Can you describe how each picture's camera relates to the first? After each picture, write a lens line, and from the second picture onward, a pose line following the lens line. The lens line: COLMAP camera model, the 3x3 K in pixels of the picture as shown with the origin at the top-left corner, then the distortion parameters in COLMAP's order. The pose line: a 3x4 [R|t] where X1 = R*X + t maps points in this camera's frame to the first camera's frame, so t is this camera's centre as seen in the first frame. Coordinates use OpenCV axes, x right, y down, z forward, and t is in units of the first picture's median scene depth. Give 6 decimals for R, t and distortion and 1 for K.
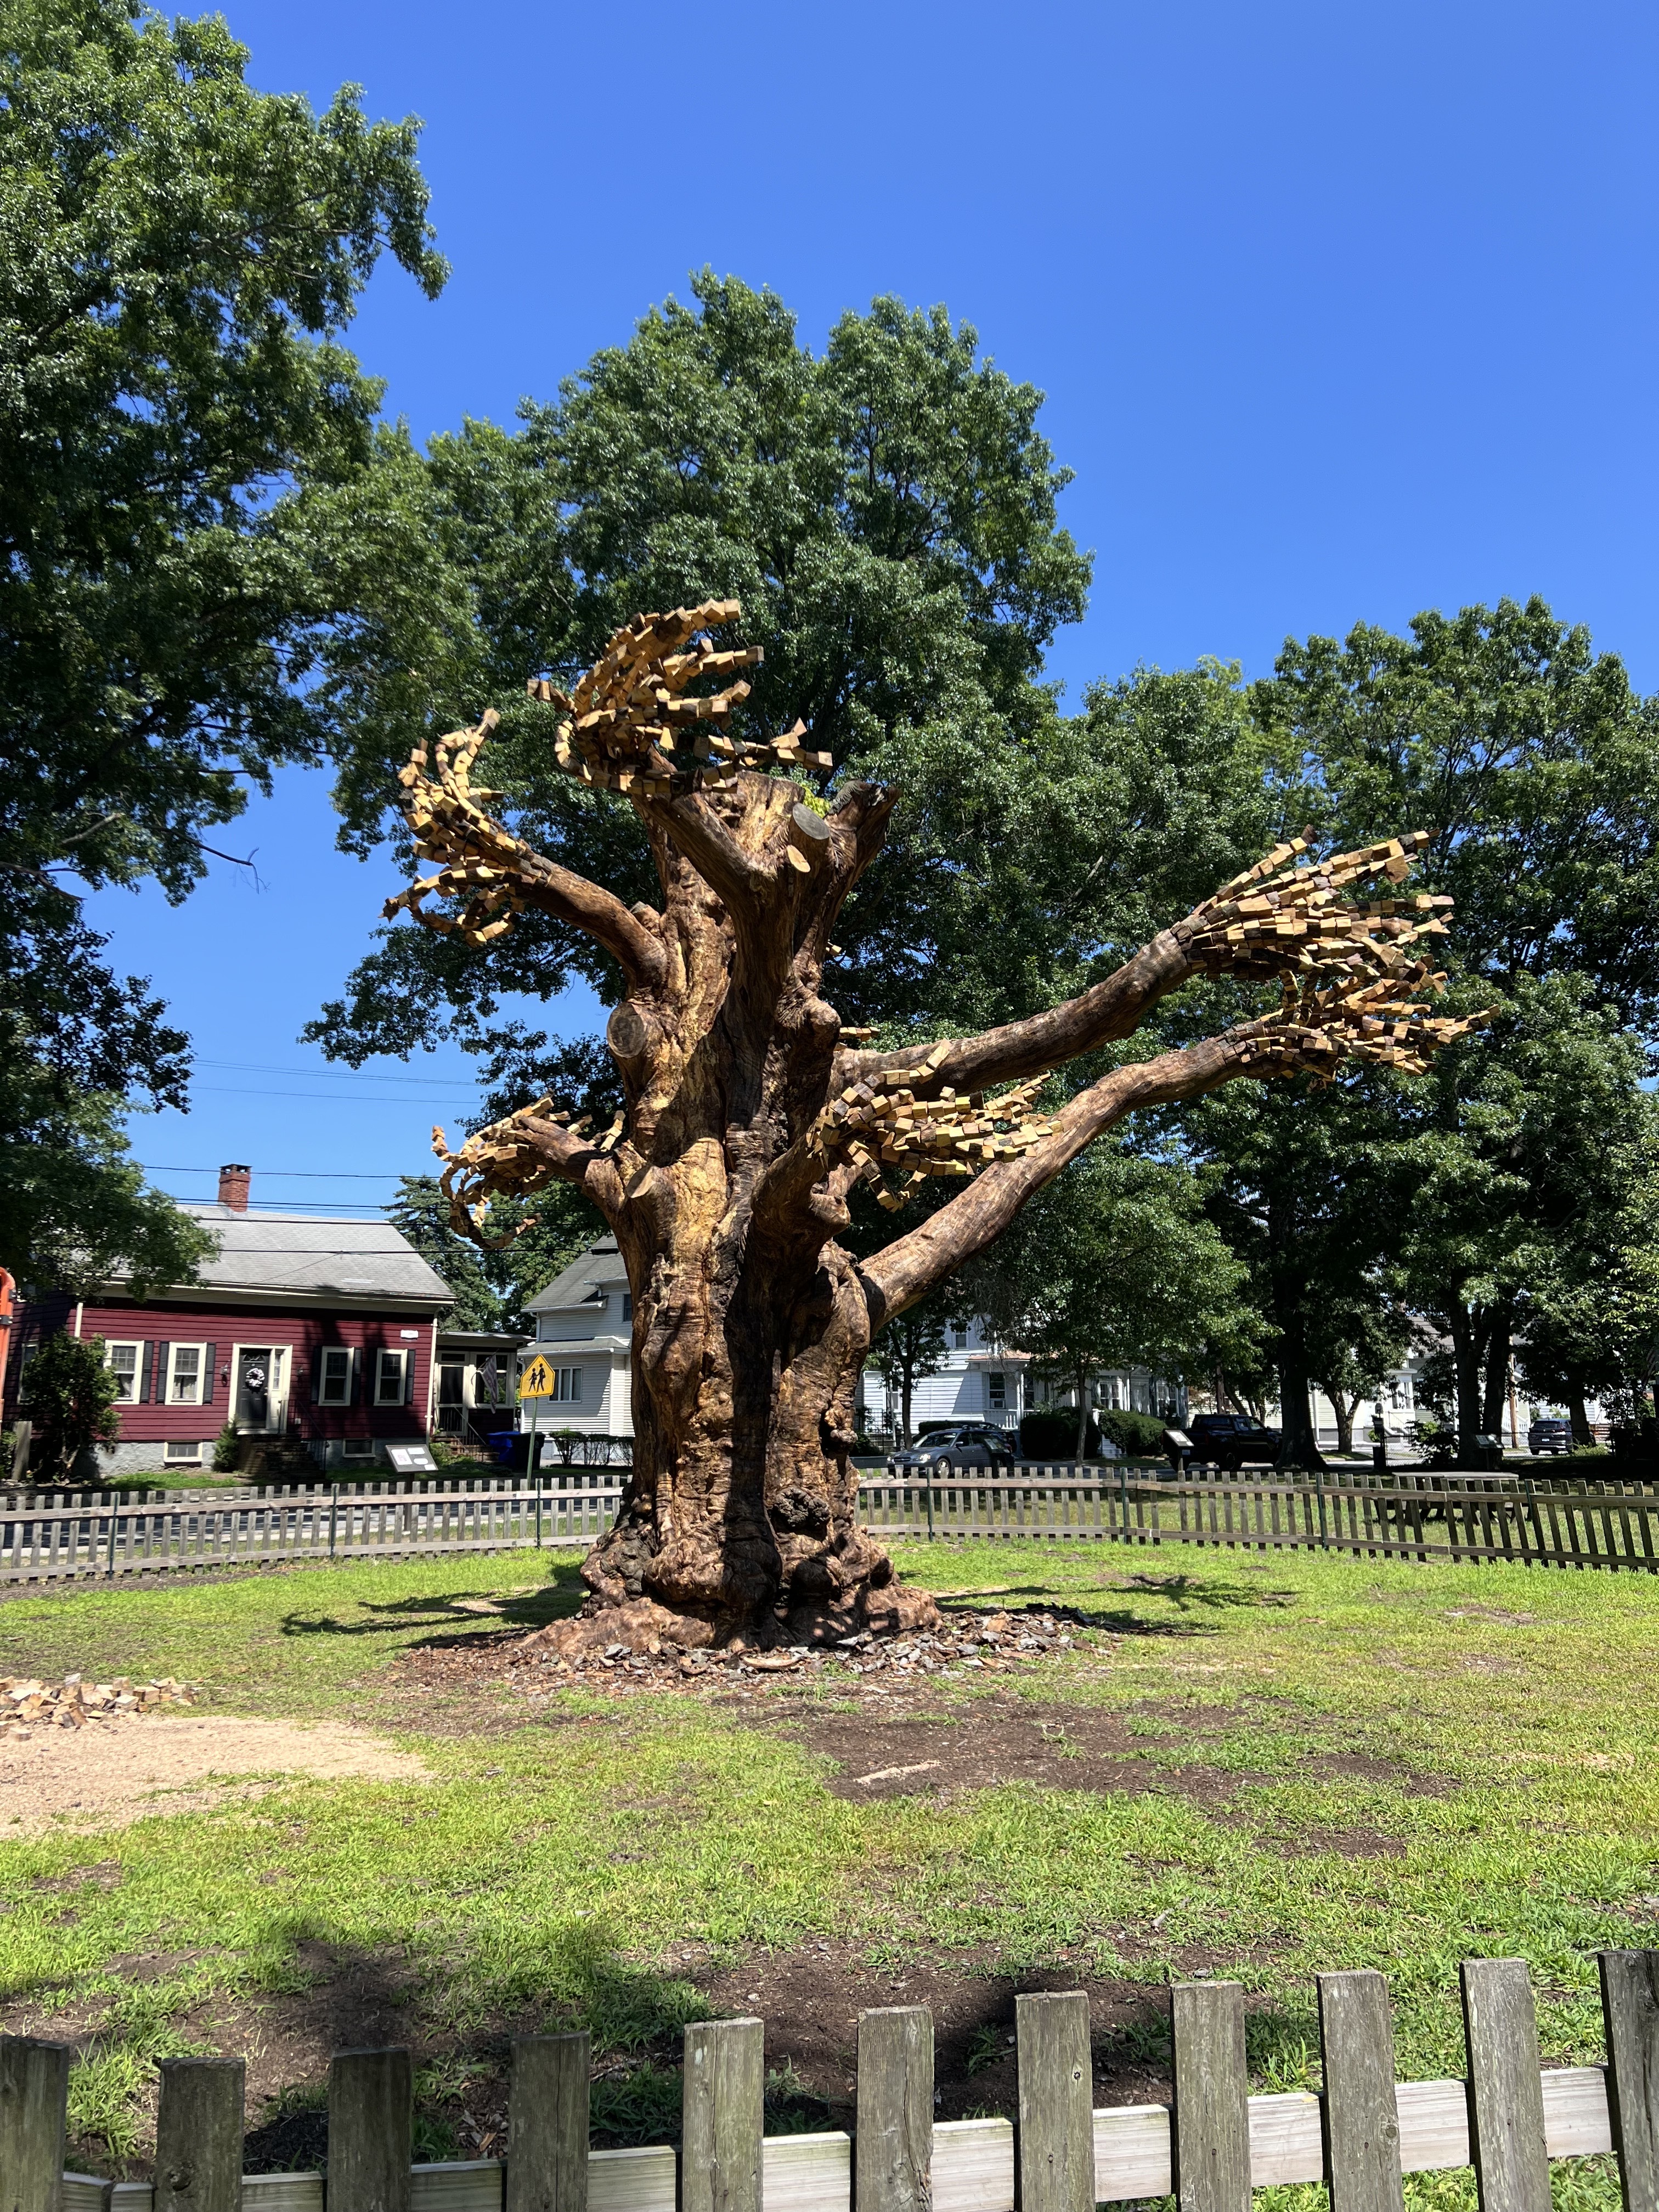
lens RADIAL K [[1671.4, 0, 843.0], [0, 1671.4, 1101.9], [0, 0, 1]] dist [0.062071, -0.061292]
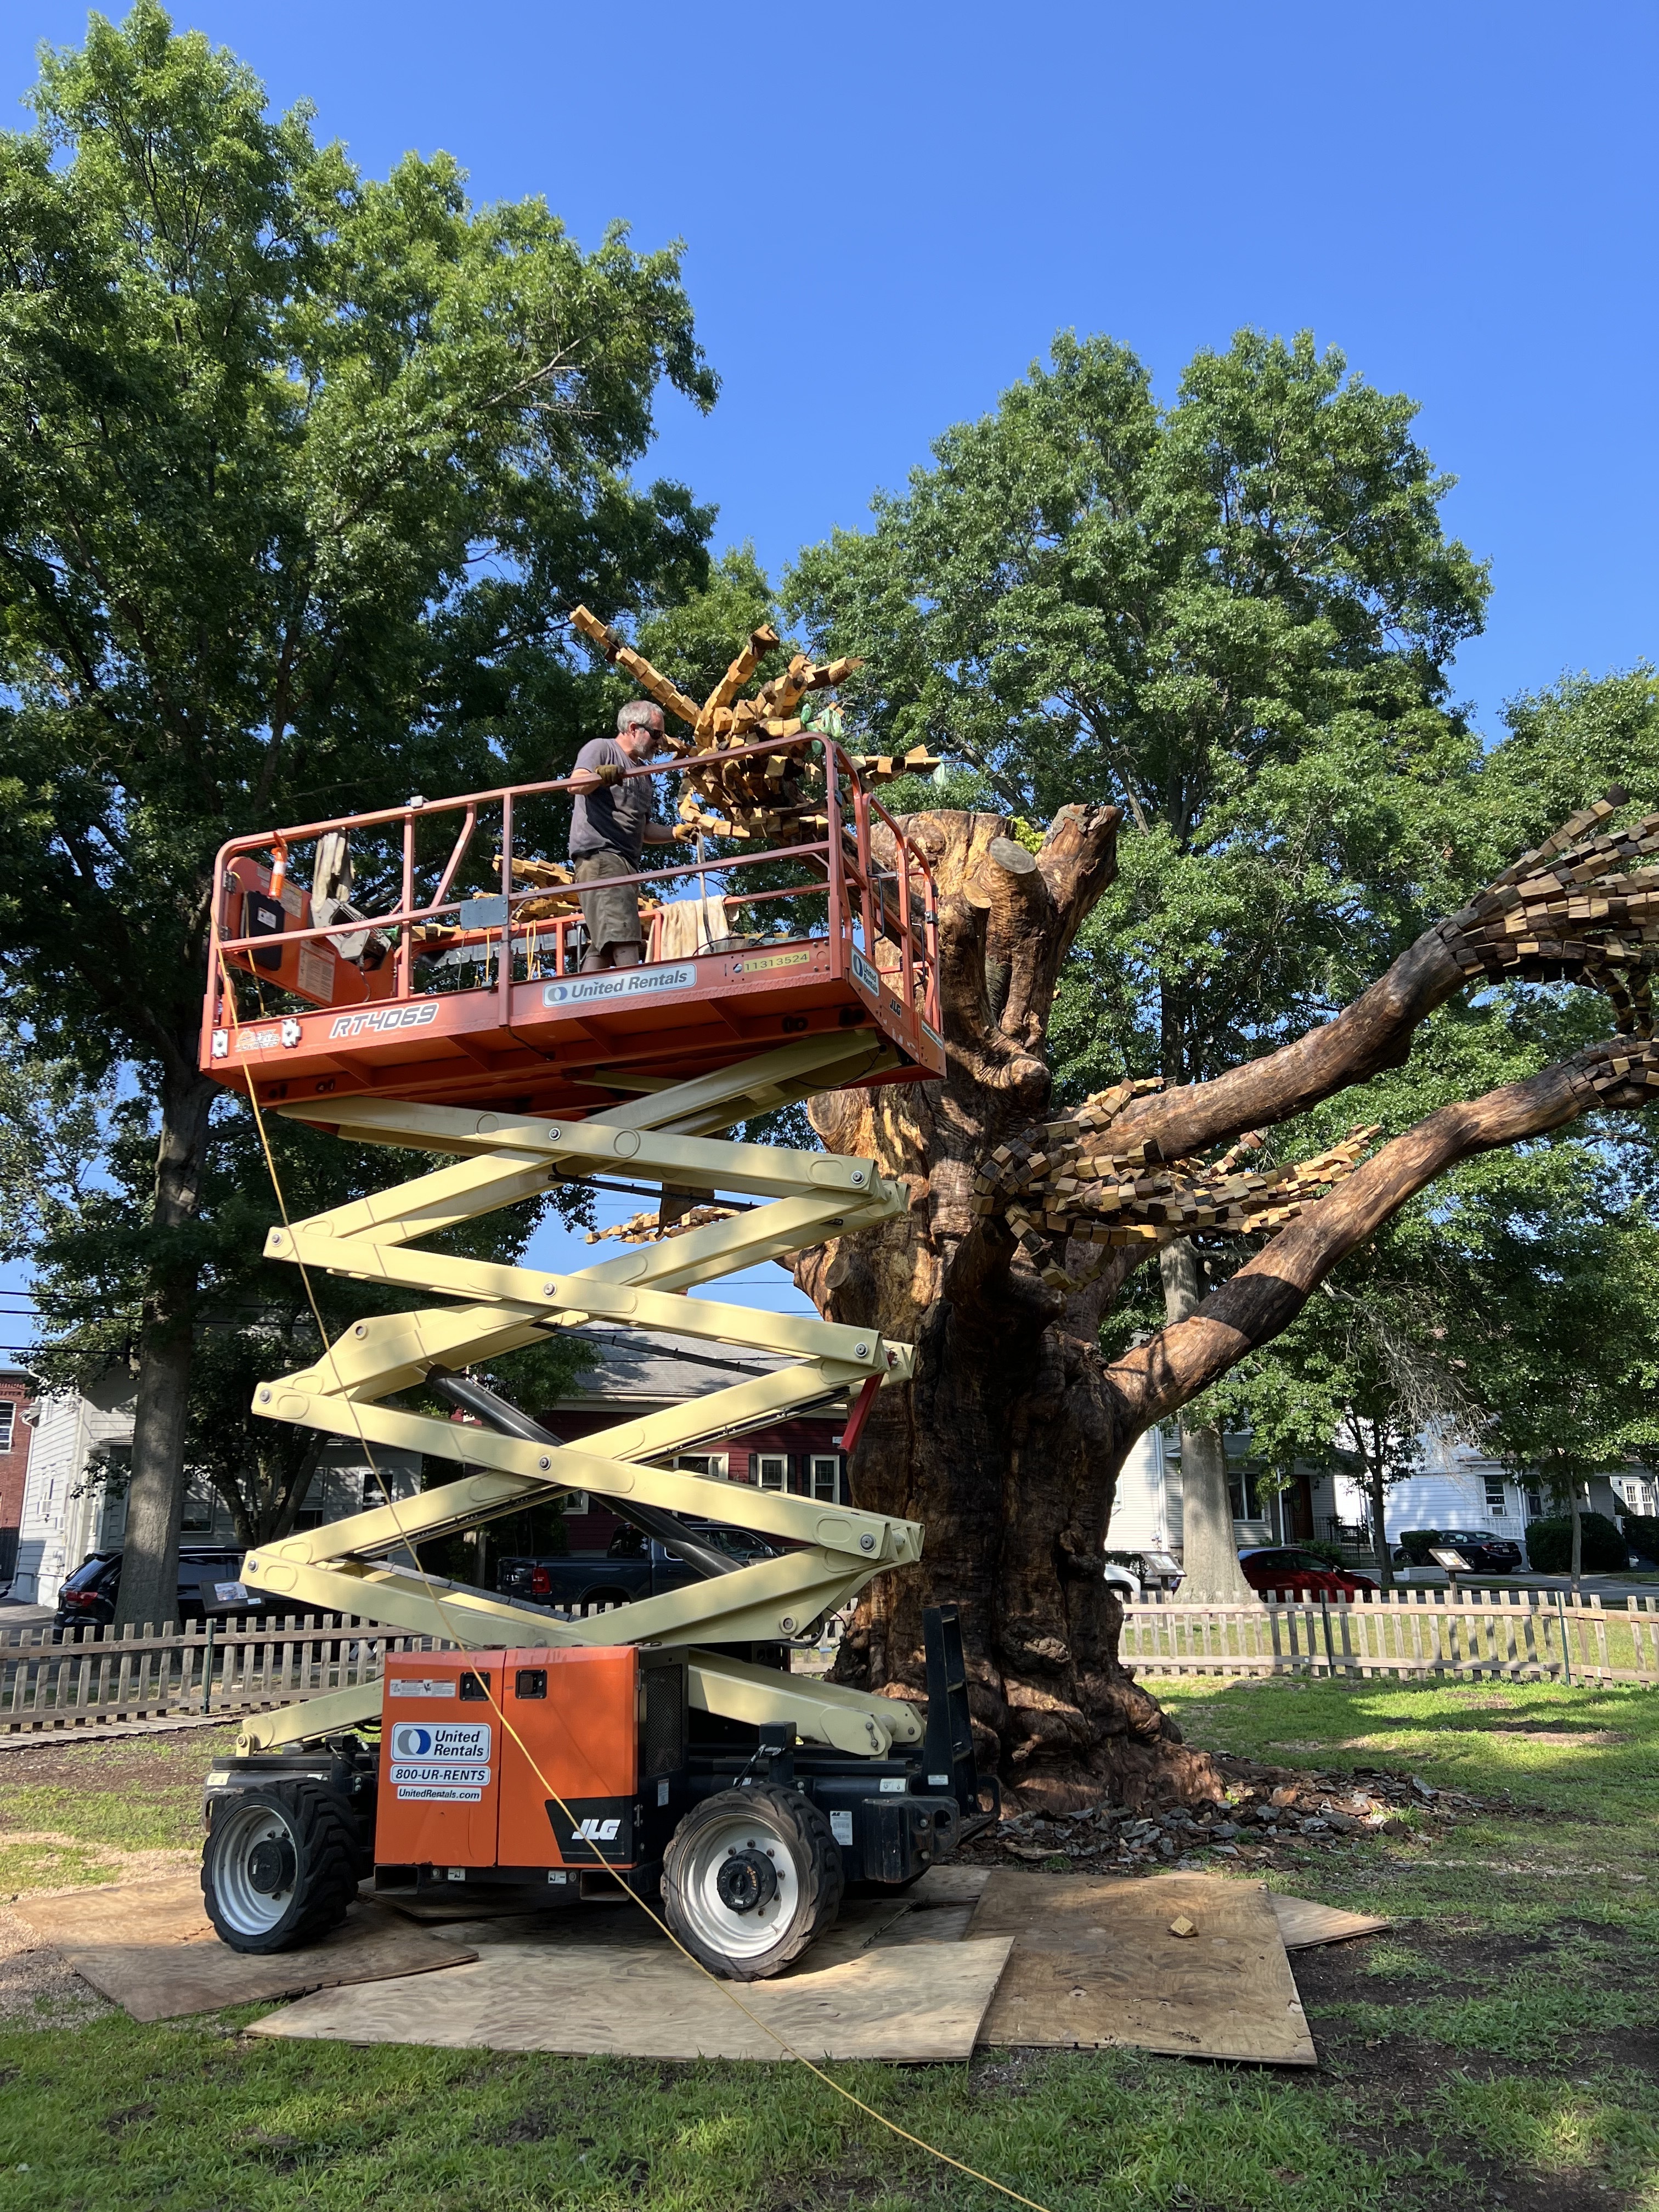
lens RADIAL K [[1671.4, 0, 830.9], [0, 1671.4, 1090.3], [0, 0, 1]] dist [0.062071, -0.061292]
pose [[0.955819, -0.079431, -0.283022, 0.078316], [0.060652, 0.995373, -0.074523, 0.010238], [0.287632, 0.054065, 0.956214, 0.076328]]
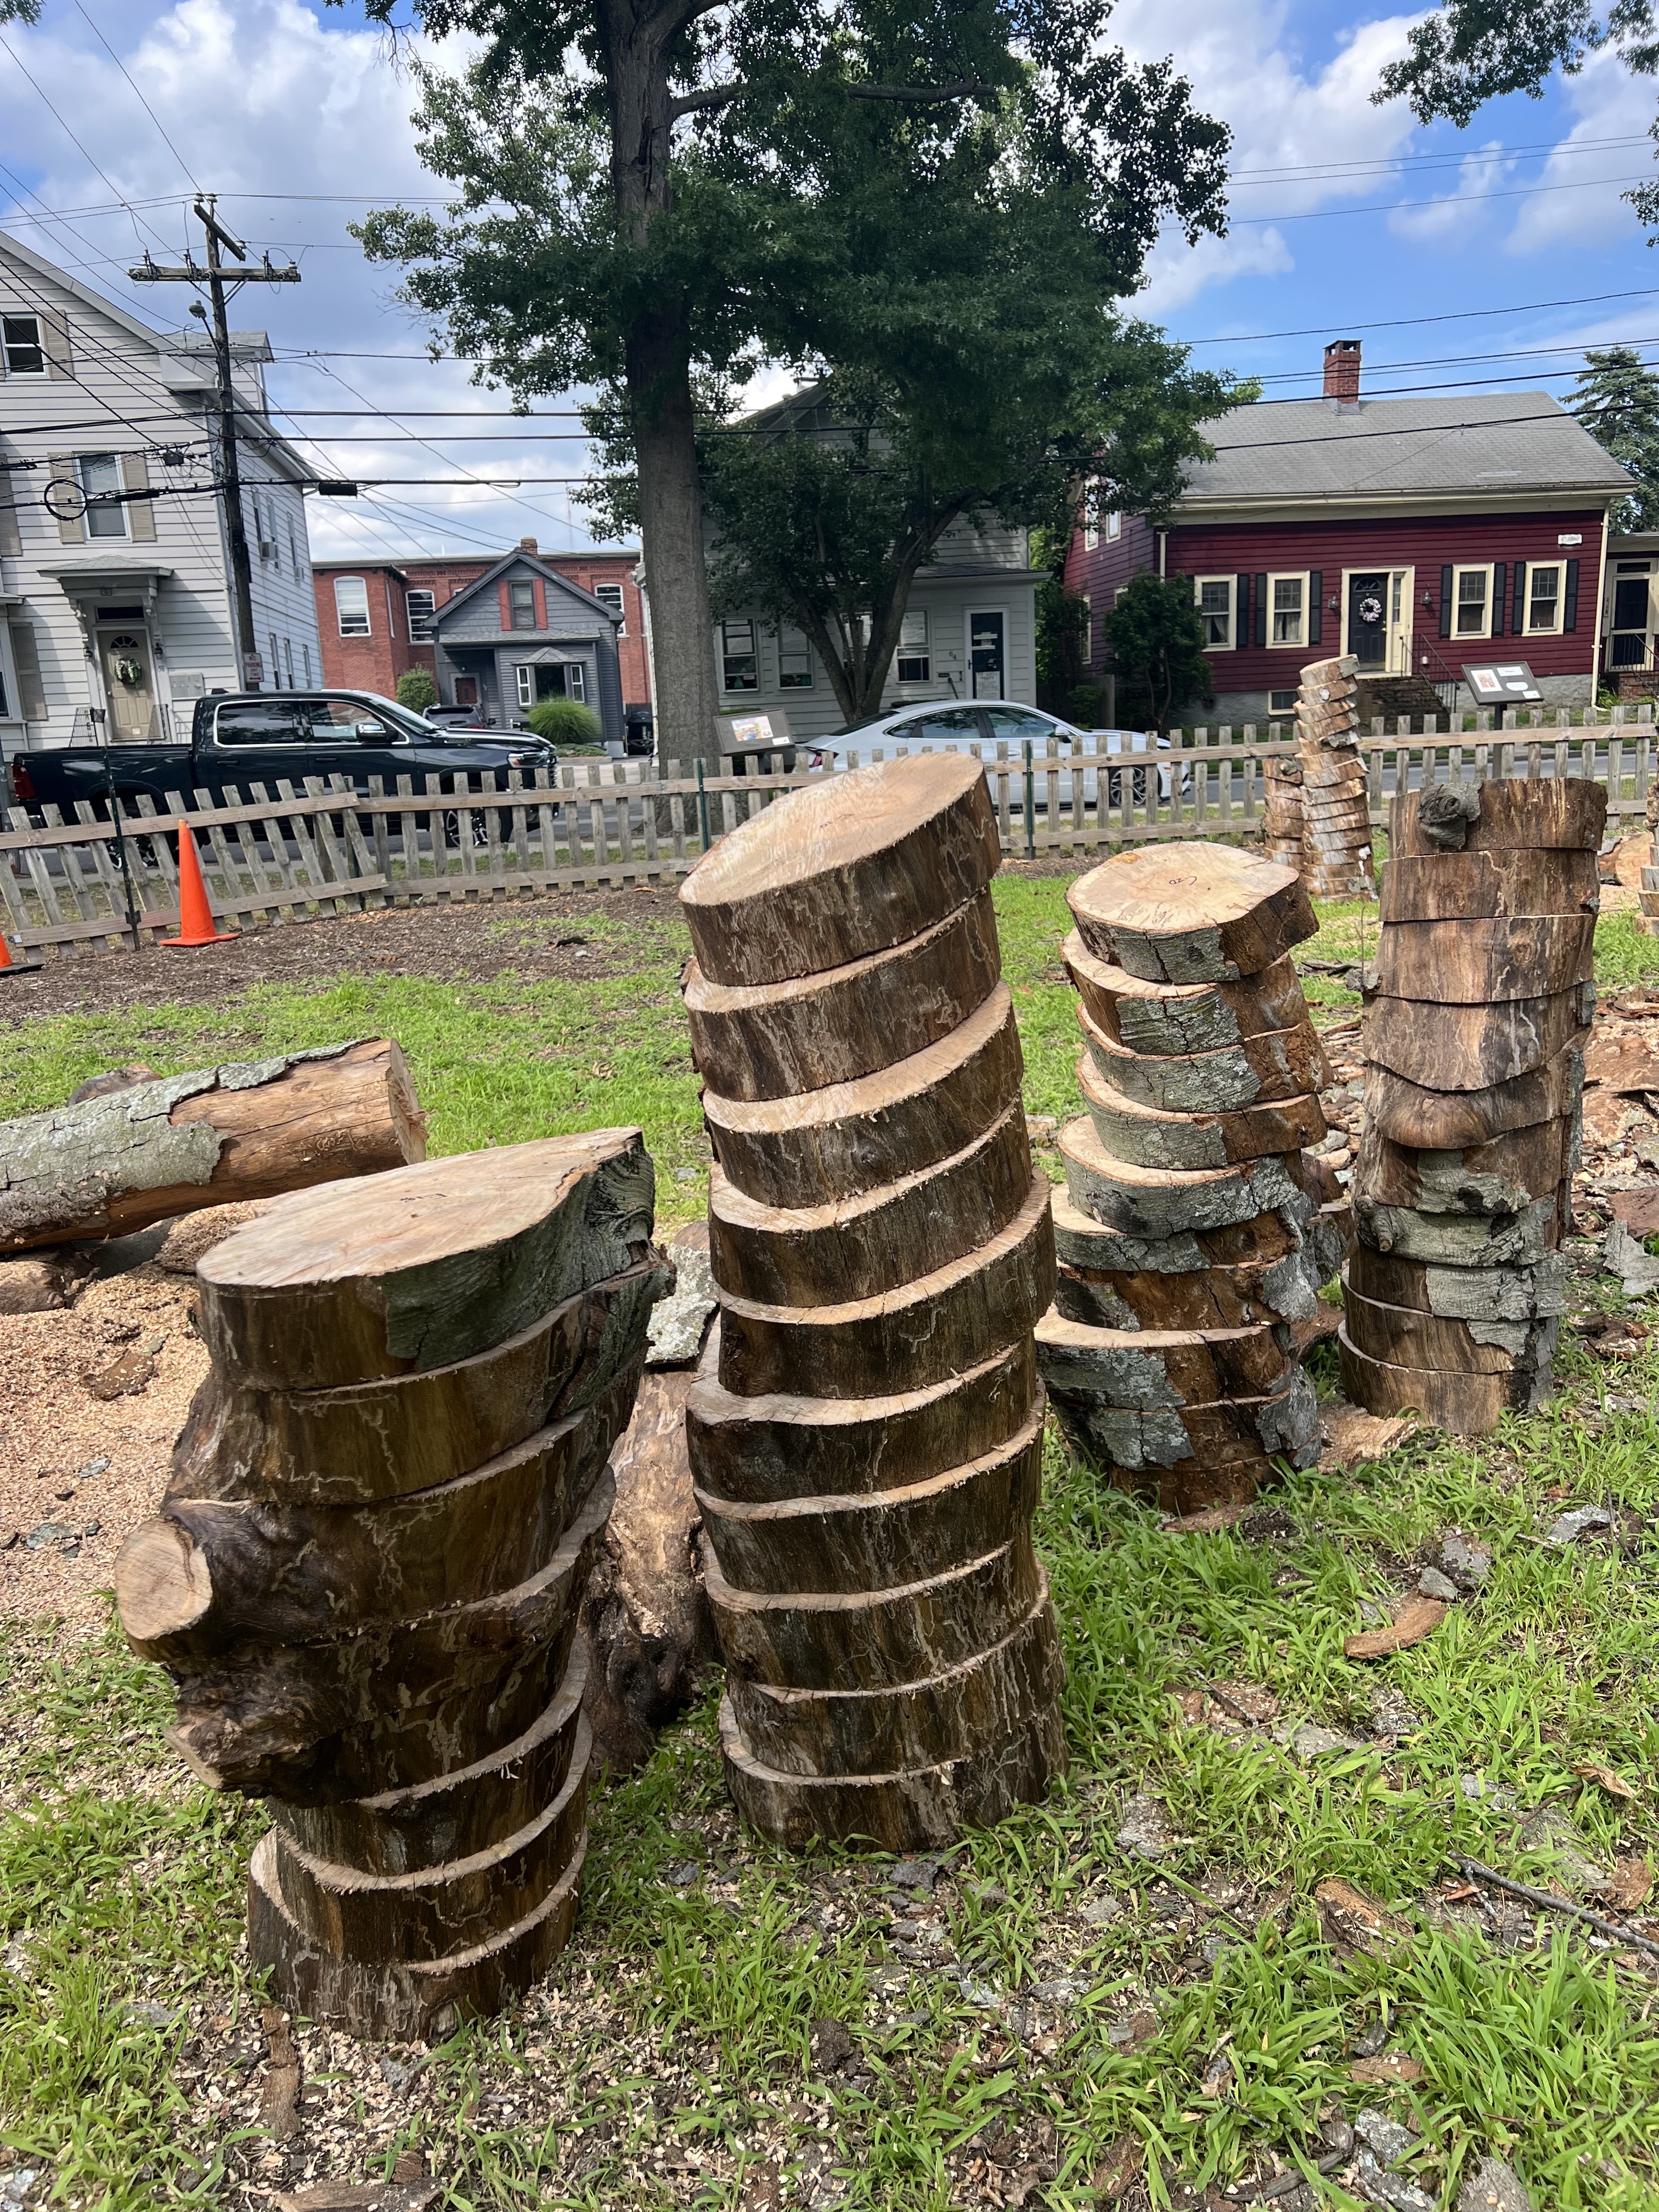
lens RADIAL K [[1671.4, 0, 826.9], [0, 1671.4, 1097.3], [0, 0, 1]] dist [0.062071, -0.061292]
pose [[0.778621, 0.102639, -0.619044, -0.036800], [0.163440, 0.919308, 0.357995, 0.089240], [0.605836, -0.379919, 0.699017, 0.343825]]
